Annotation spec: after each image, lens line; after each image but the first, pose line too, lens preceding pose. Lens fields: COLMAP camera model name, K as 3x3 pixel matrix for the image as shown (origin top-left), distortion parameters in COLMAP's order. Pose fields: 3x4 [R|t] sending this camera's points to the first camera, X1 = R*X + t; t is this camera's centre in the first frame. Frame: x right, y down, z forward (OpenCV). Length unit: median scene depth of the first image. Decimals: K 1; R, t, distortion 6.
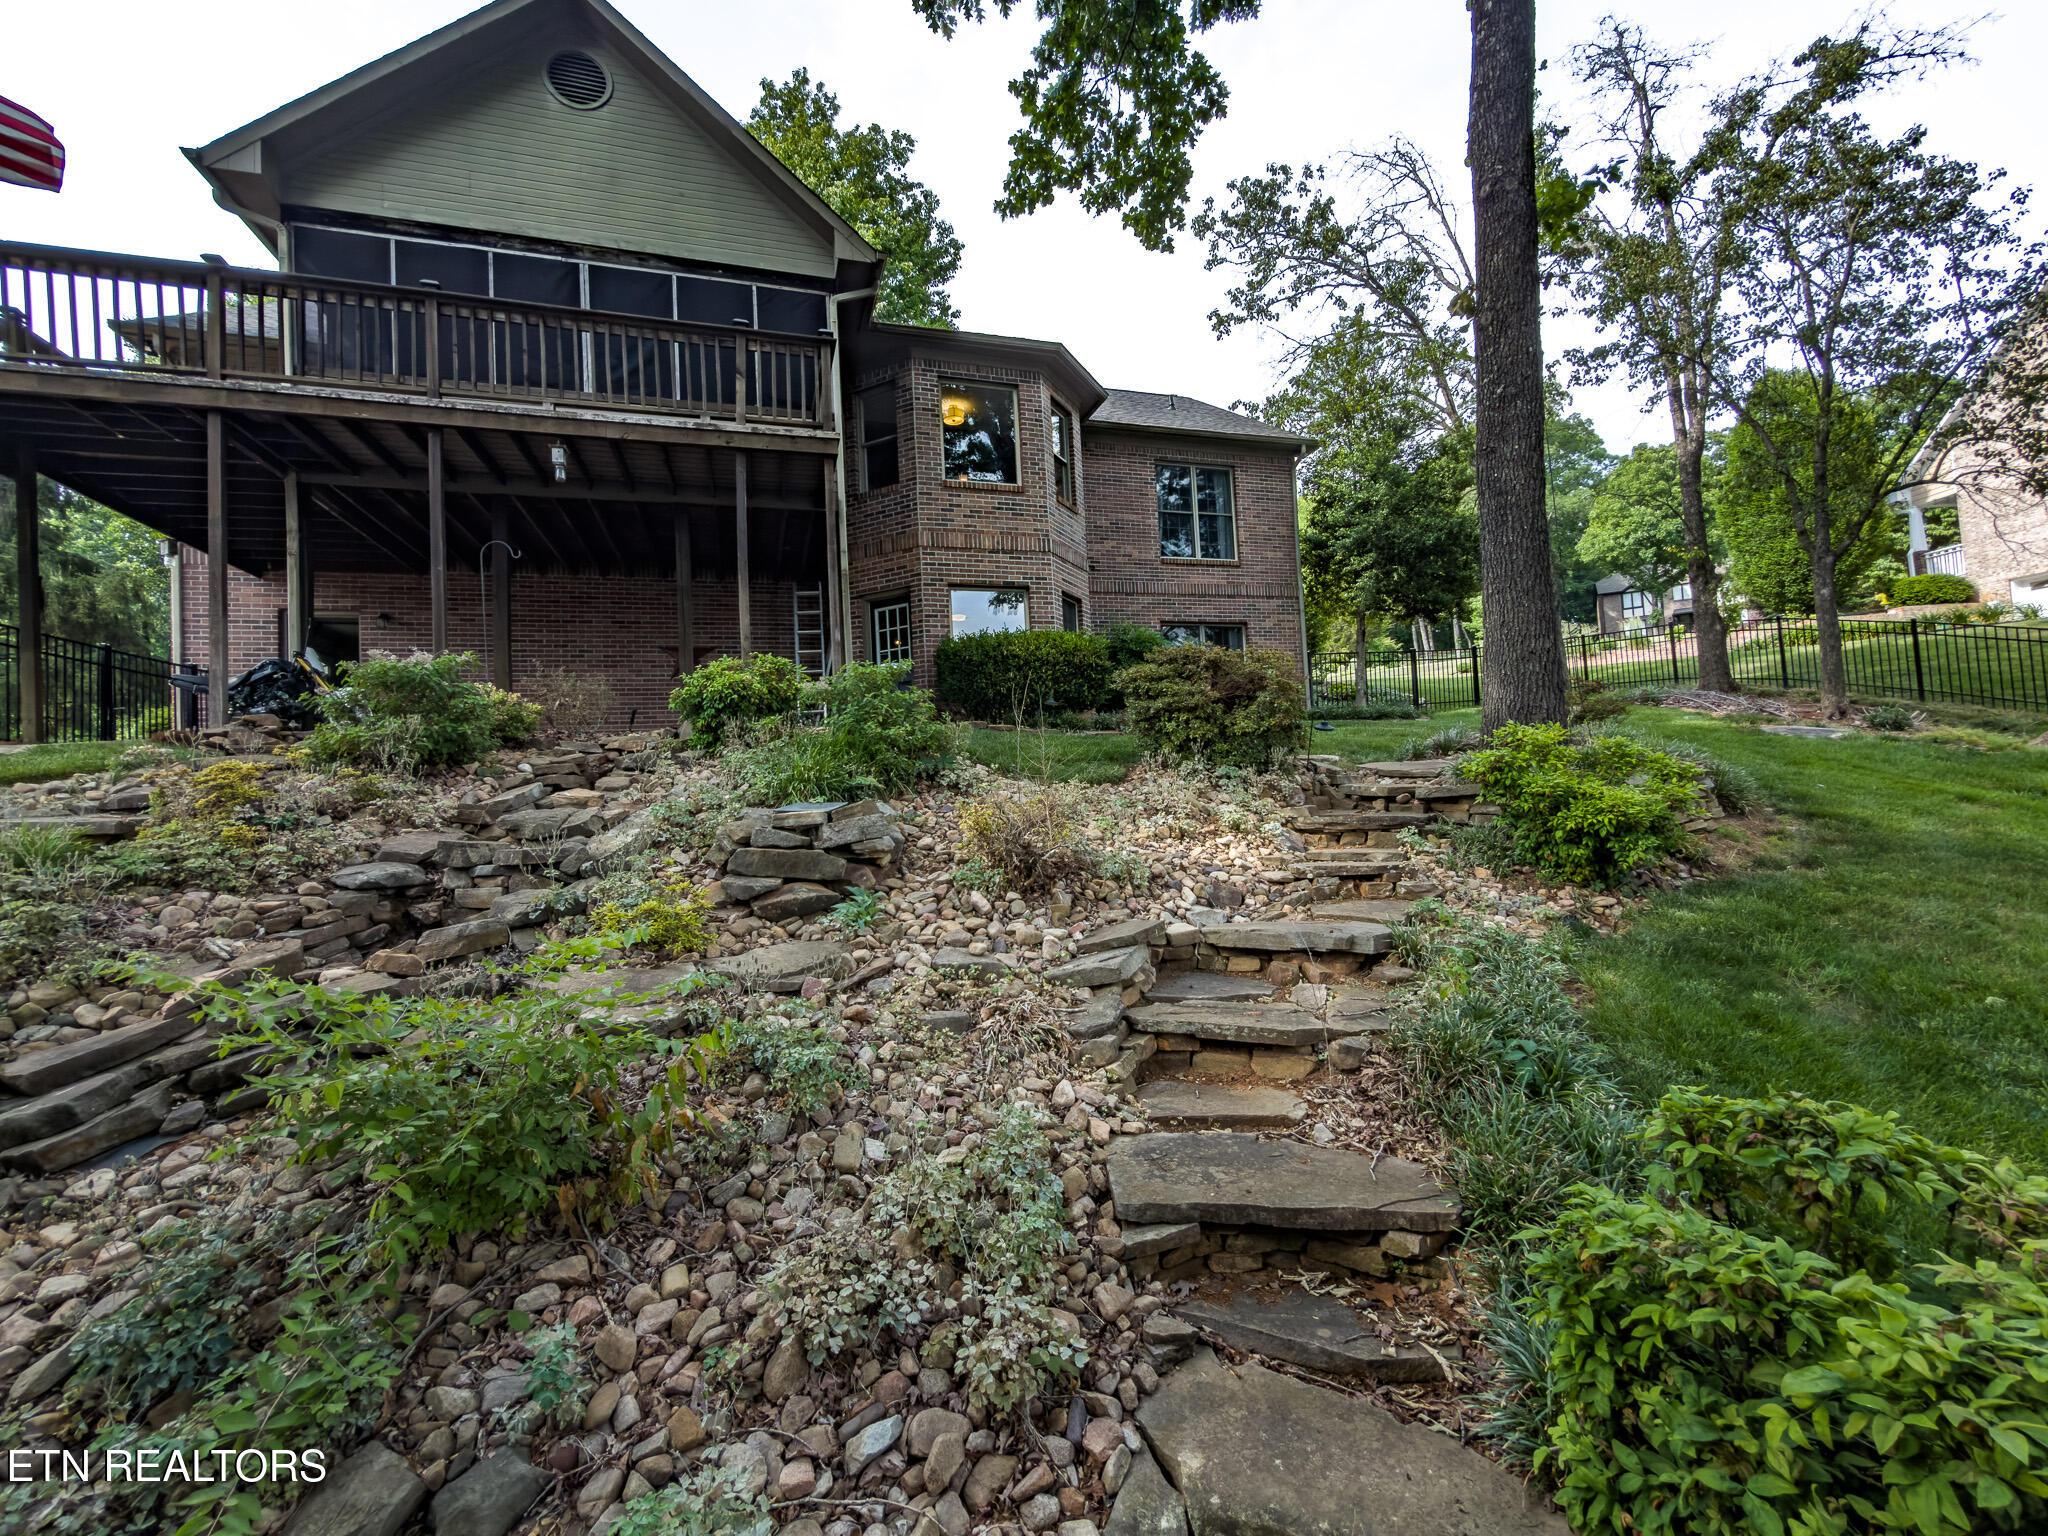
lens RADIAL K [[825.8, 0, 1024.0], [0, 825.8, 768.0], [0, 0, 1]] dist [0.000927, -0.000015]
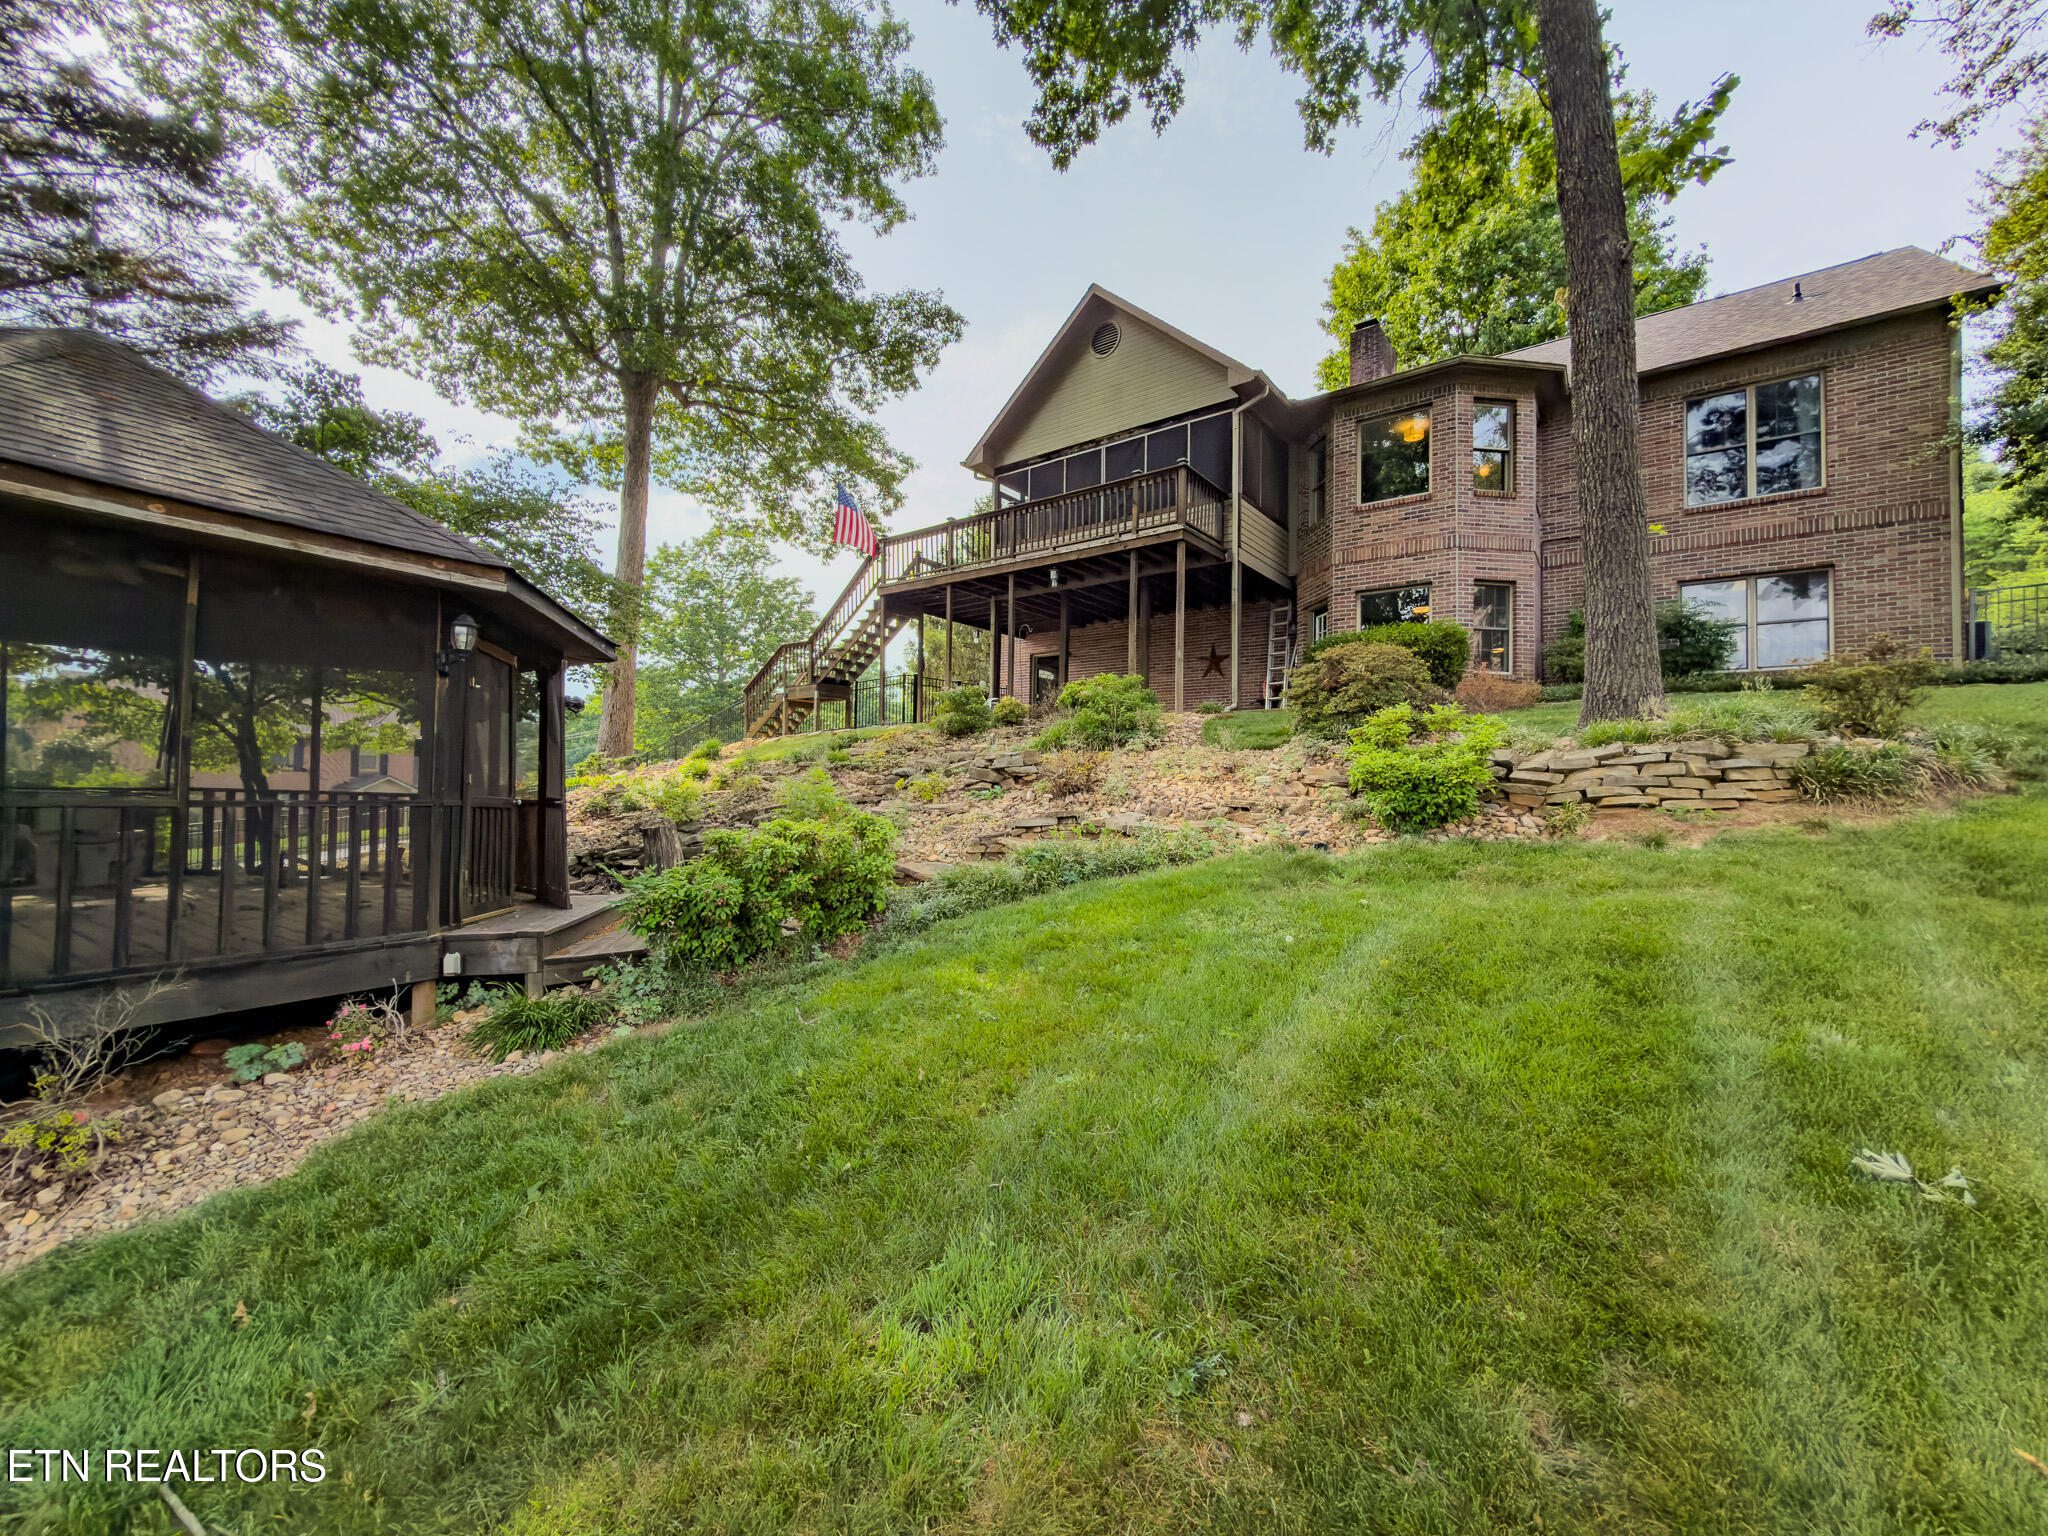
lens RADIAL K [[825.8, 0, 1024.0], [0, 825.8, 768.0], [0, 0, 1]] dist [0.000927, -0.000015]
pose [[0.524596, 0.048996, -0.849940, 0.881487], [-0.027112, 0.998798, 0.040843, -0.010721], [0.850919, 0.001617, 0.525294, -0.040756]]
